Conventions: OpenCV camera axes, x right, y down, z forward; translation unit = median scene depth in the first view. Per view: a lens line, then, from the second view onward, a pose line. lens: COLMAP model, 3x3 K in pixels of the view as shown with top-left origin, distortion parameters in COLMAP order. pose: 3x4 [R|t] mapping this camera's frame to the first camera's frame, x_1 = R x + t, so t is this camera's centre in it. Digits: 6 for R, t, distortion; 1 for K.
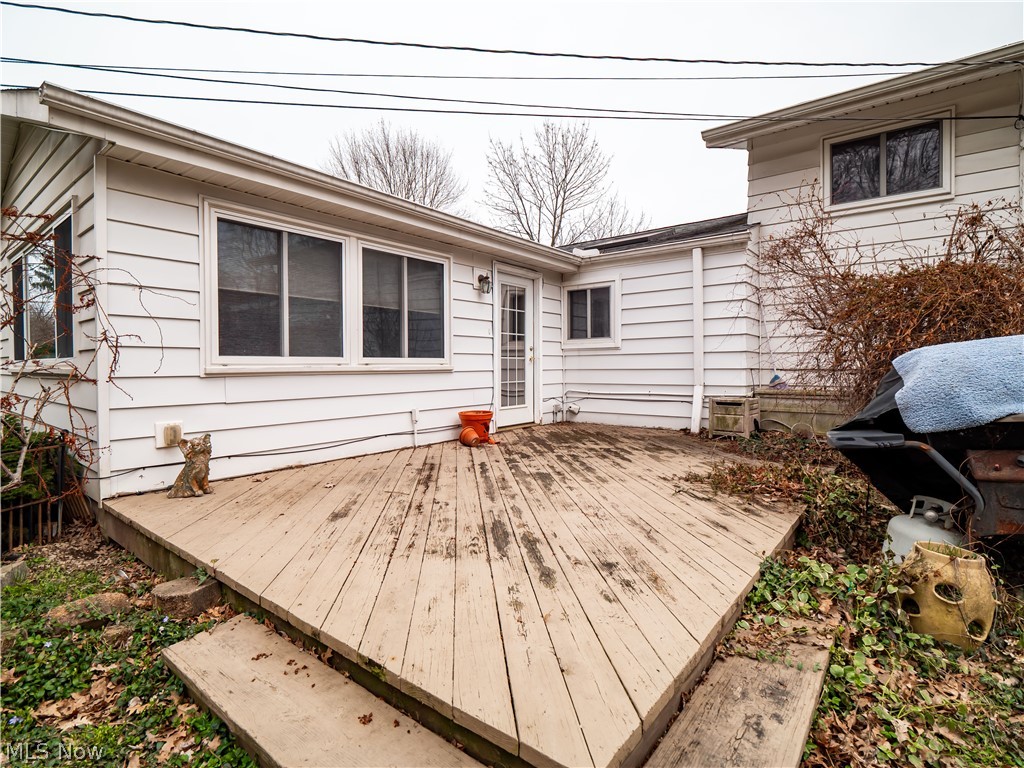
lens RADIAL K [[497.1, 0, 513.9], [0, 497.1, 375.9], [0, 0, 1]] dist [0.001778, 0.000084]
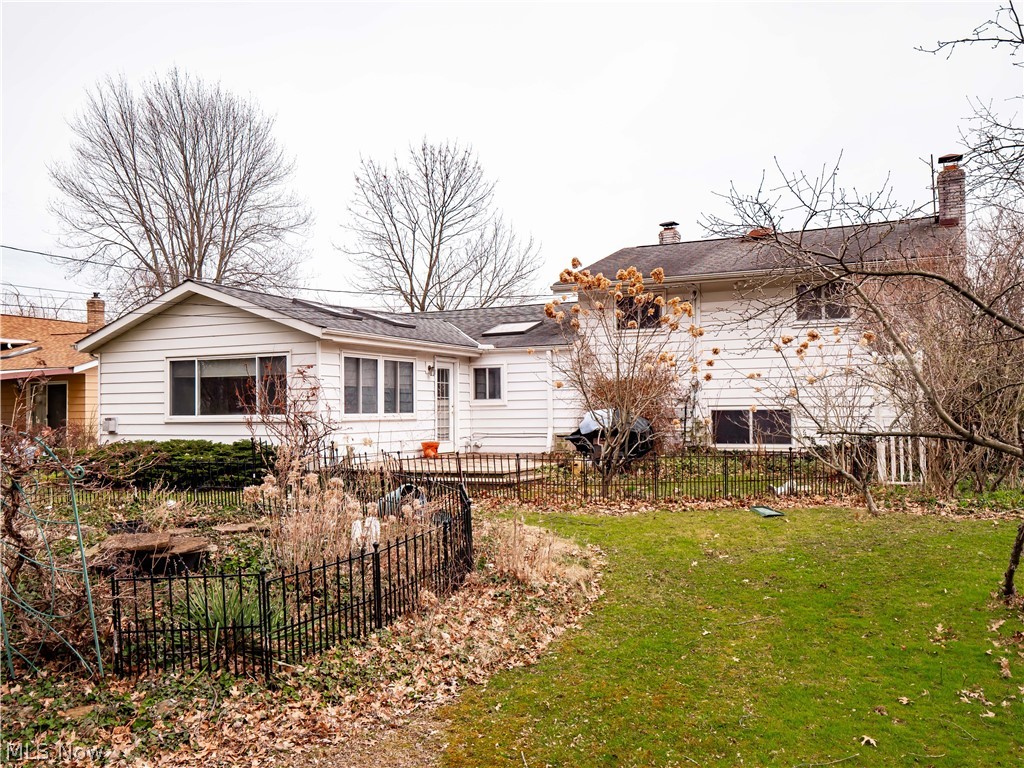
lens RADIAL K [[827.8, 0, 513.2], [0, 827.8, 384.5], [0, 0, 1]] dist [0.008041, 0.002036]
pose [[0.976500, 0.002684, 0.215500, -0.332219], [0.009609, 0.998386, -0.055979, 0.025903], [-0.215302, 0.056734, 0.974898, -1.566394]]
